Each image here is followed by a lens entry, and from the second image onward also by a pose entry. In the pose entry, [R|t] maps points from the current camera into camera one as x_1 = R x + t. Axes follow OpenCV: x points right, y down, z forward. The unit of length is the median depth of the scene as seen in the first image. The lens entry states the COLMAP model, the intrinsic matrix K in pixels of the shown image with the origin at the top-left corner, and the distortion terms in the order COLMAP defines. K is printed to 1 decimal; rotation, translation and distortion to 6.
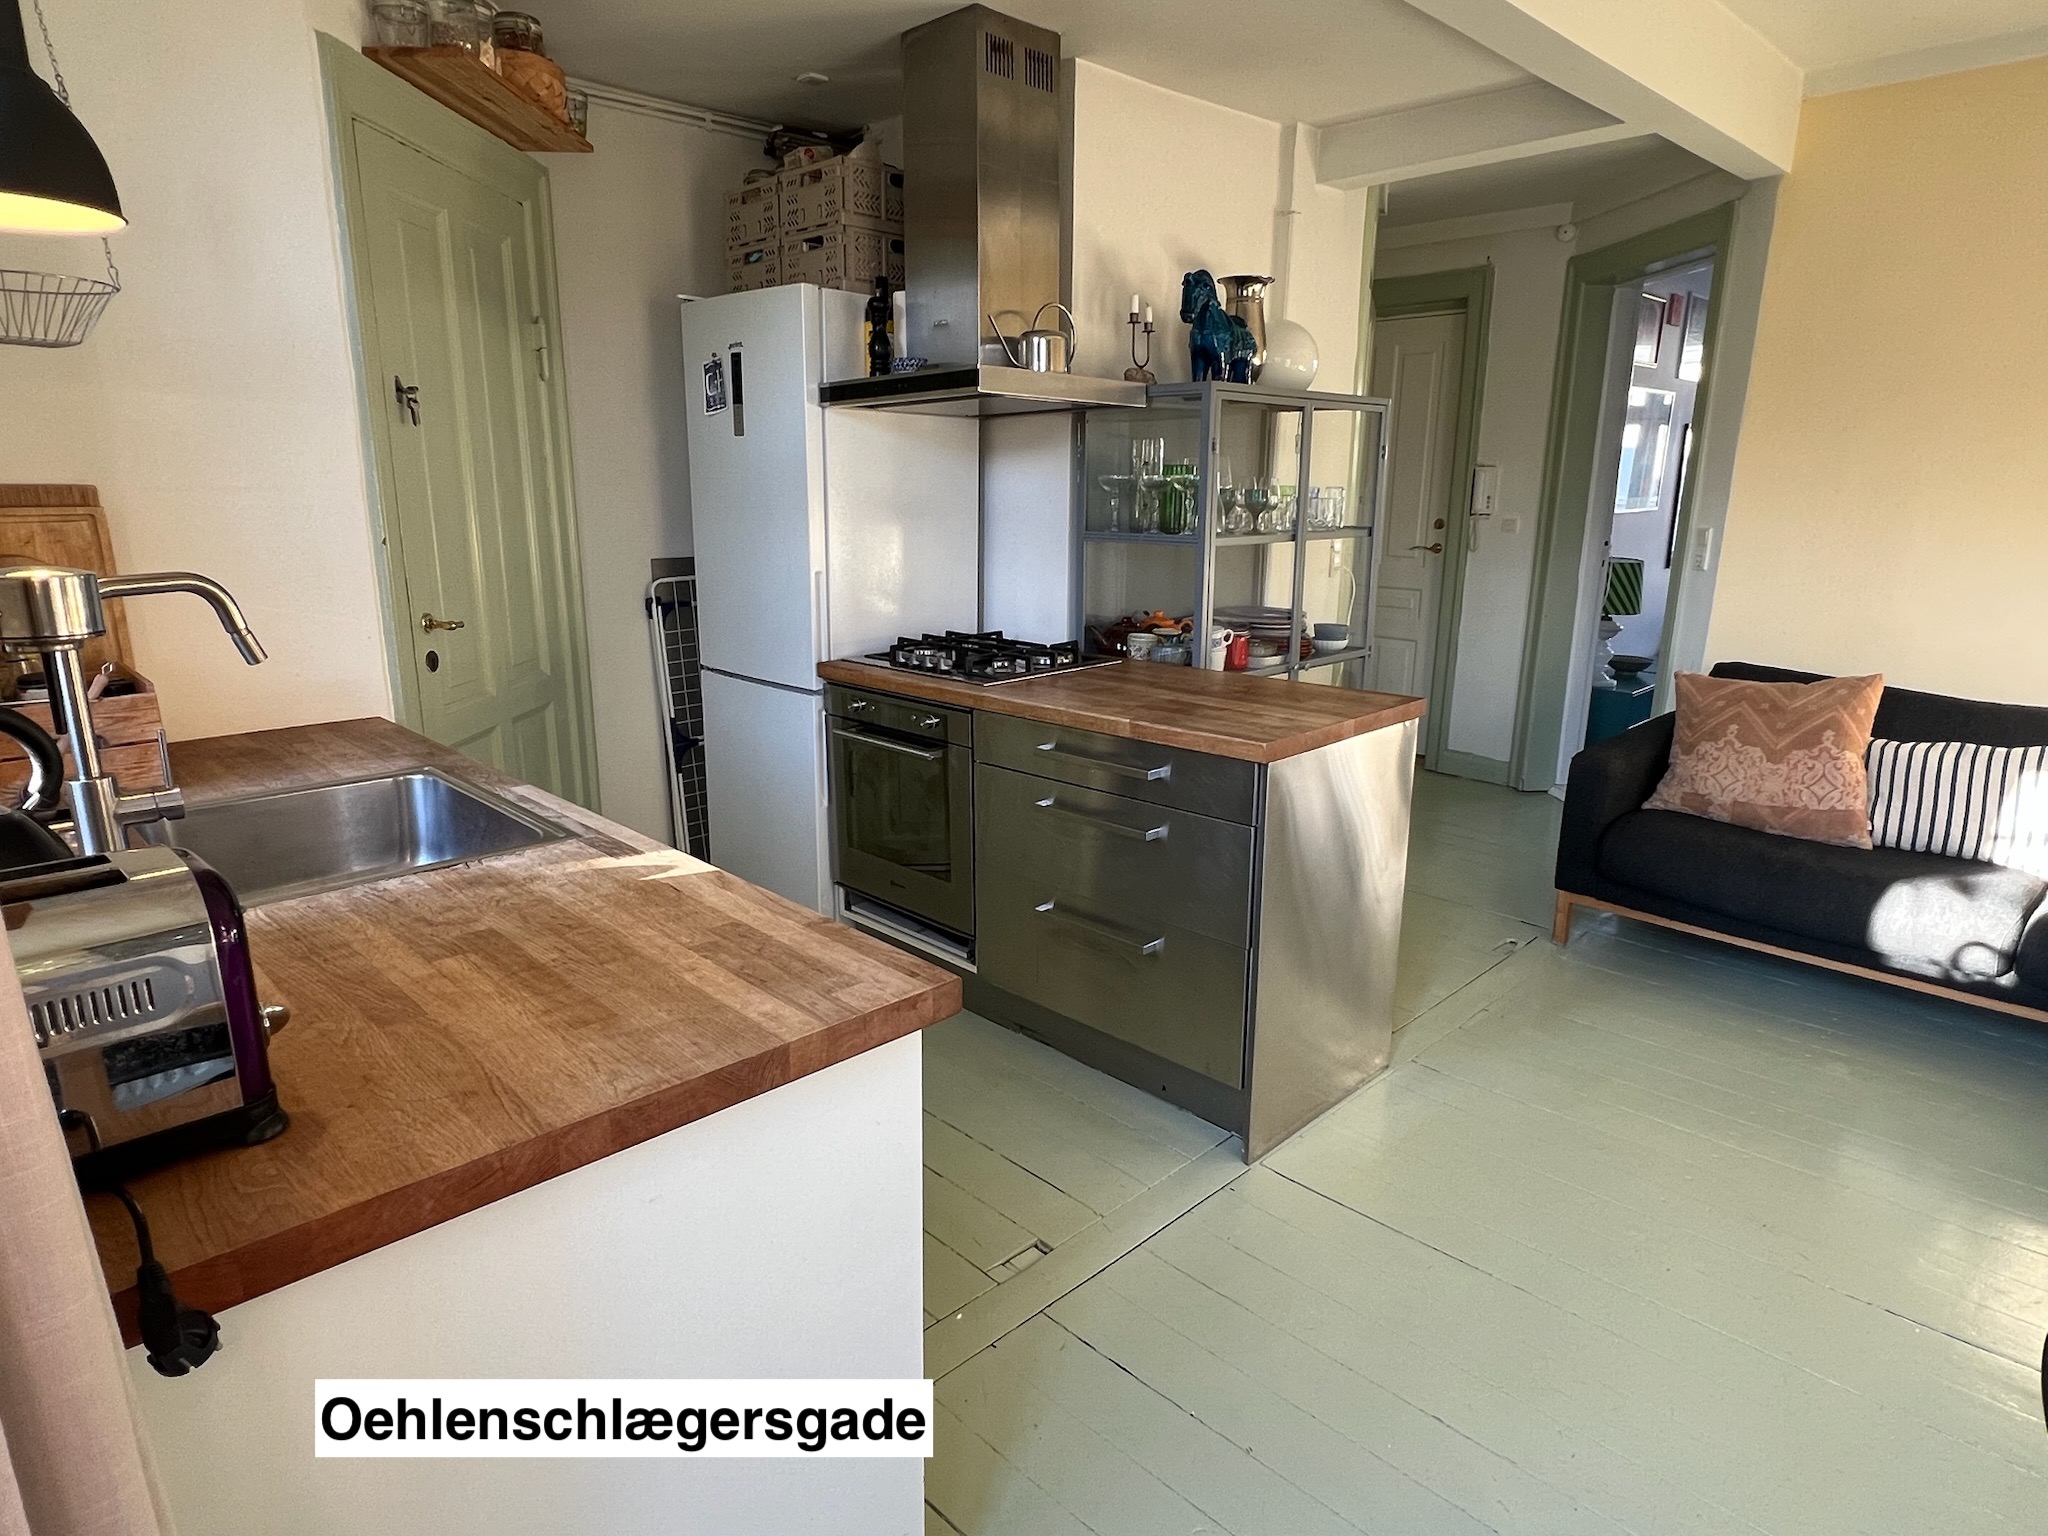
lens RADIAL K [[1169.0, 0, 1020.1], [0, 1169.0, 768.2], [0, 0, 1]] dist [-0.001984, 0.000732]
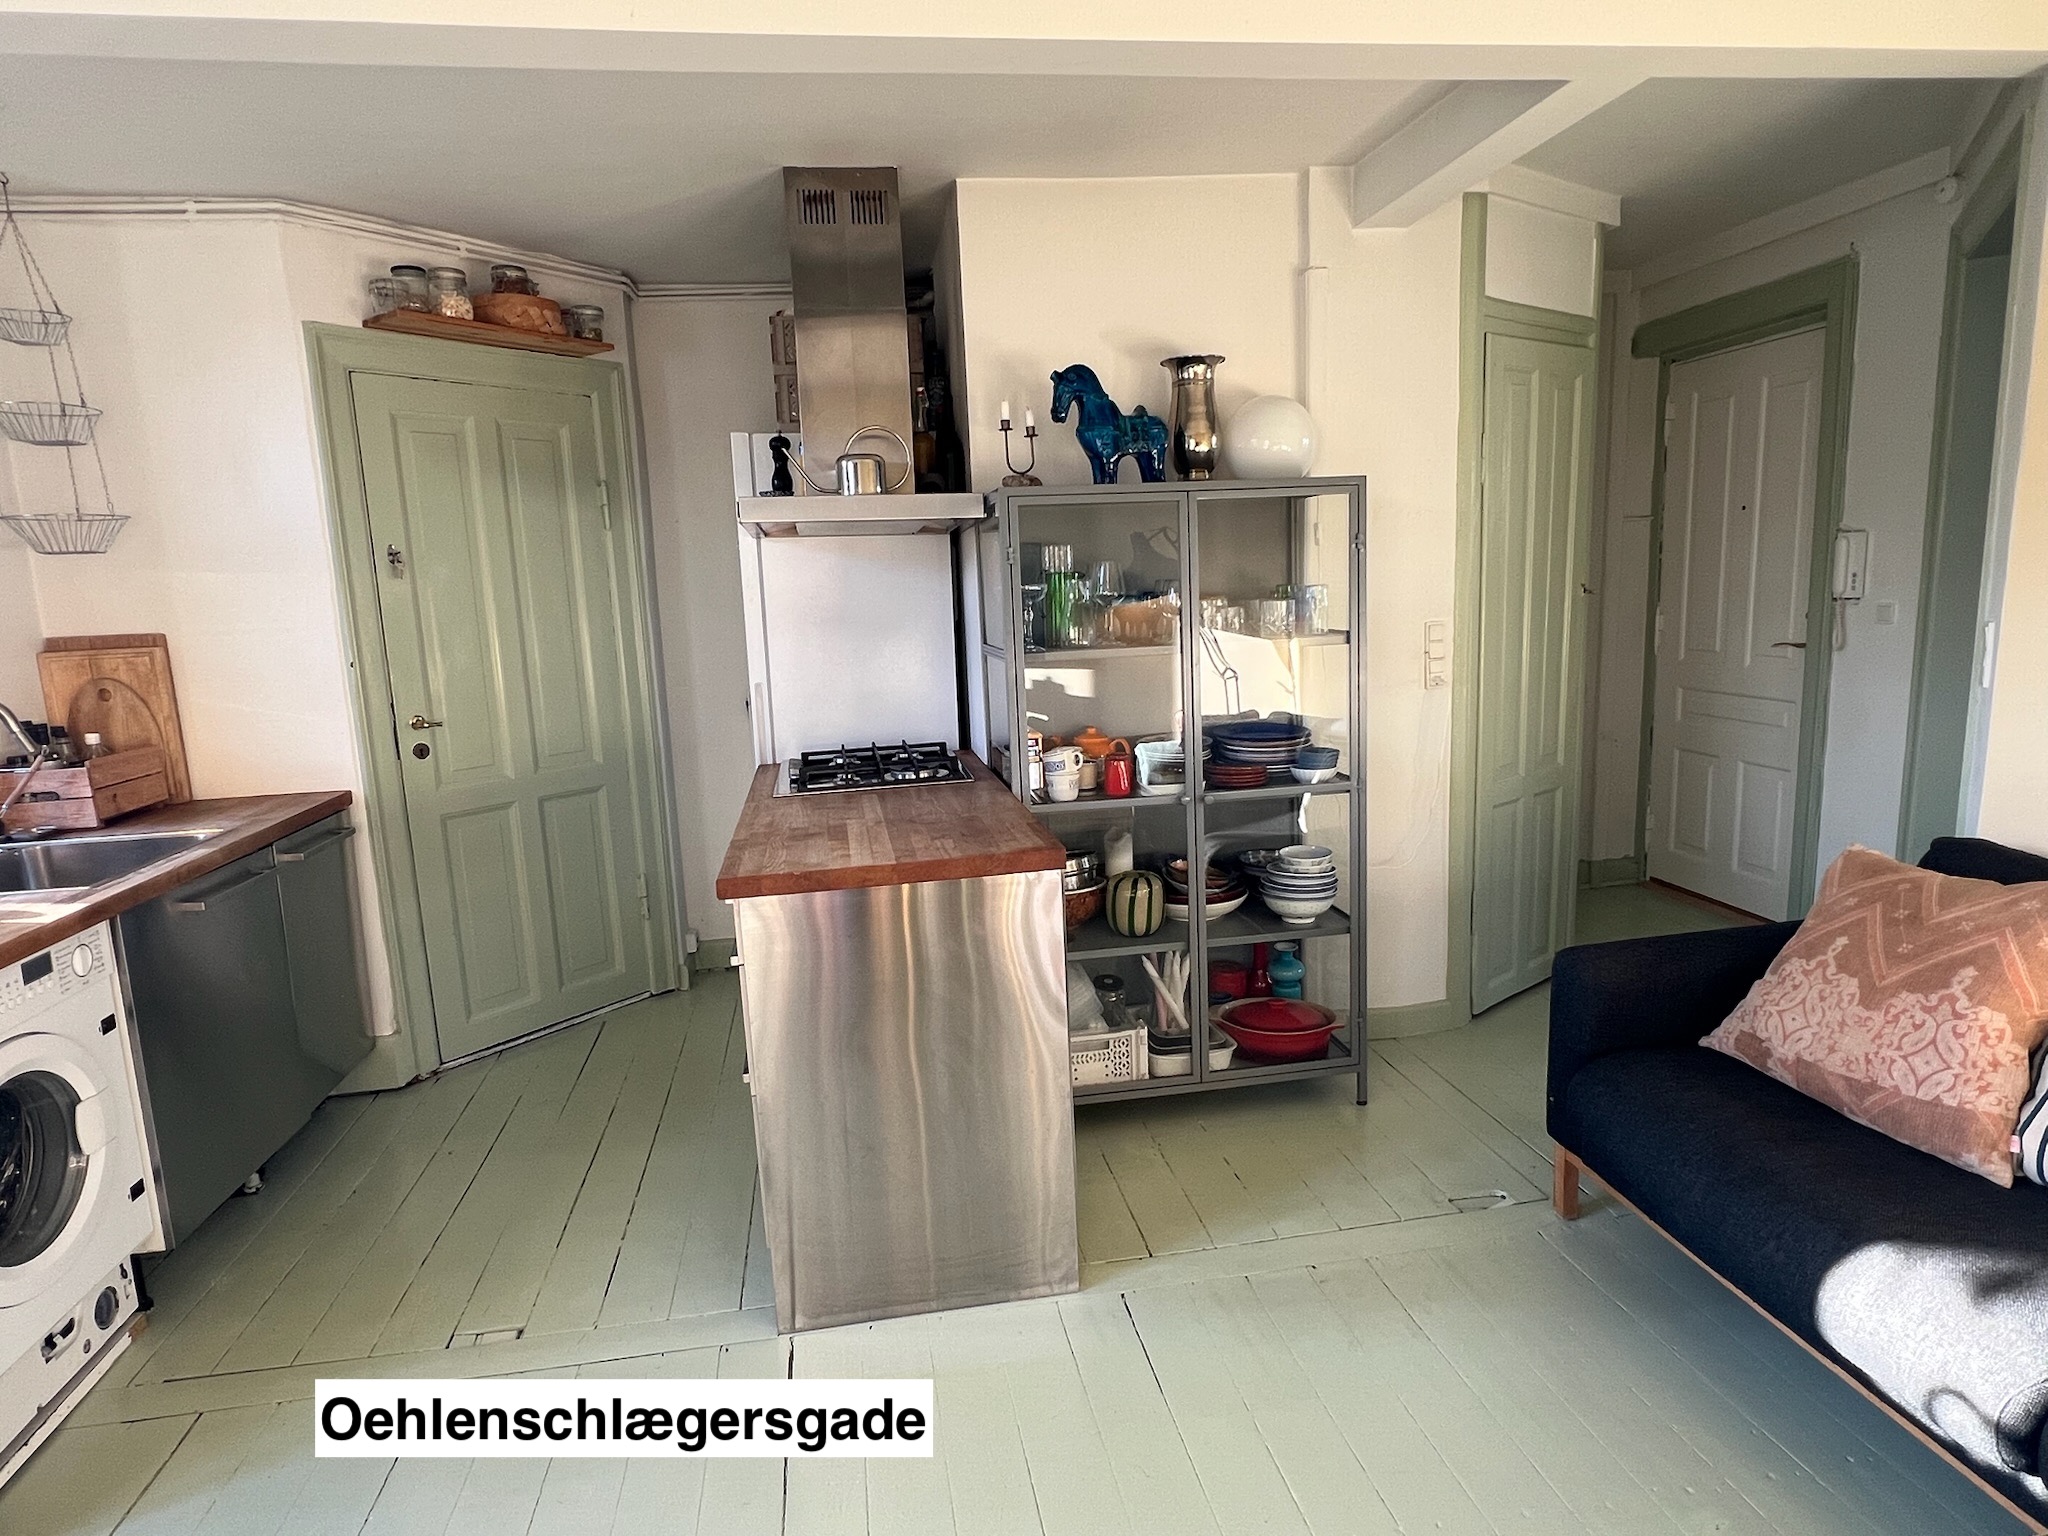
lens RADIAL K [[1169.0, 0, 1015.0], [0, 1169.0, 766.9], [0, 0, 1]] dist [-0.001984, 0.000732]
pose [[0.814929, 0.053736, -0.577064, 0.631601], [-0.093896, 0.994780, -0.039965, -0.064244], [0.571904, 0.086753, 0.815721, 0.231680]]
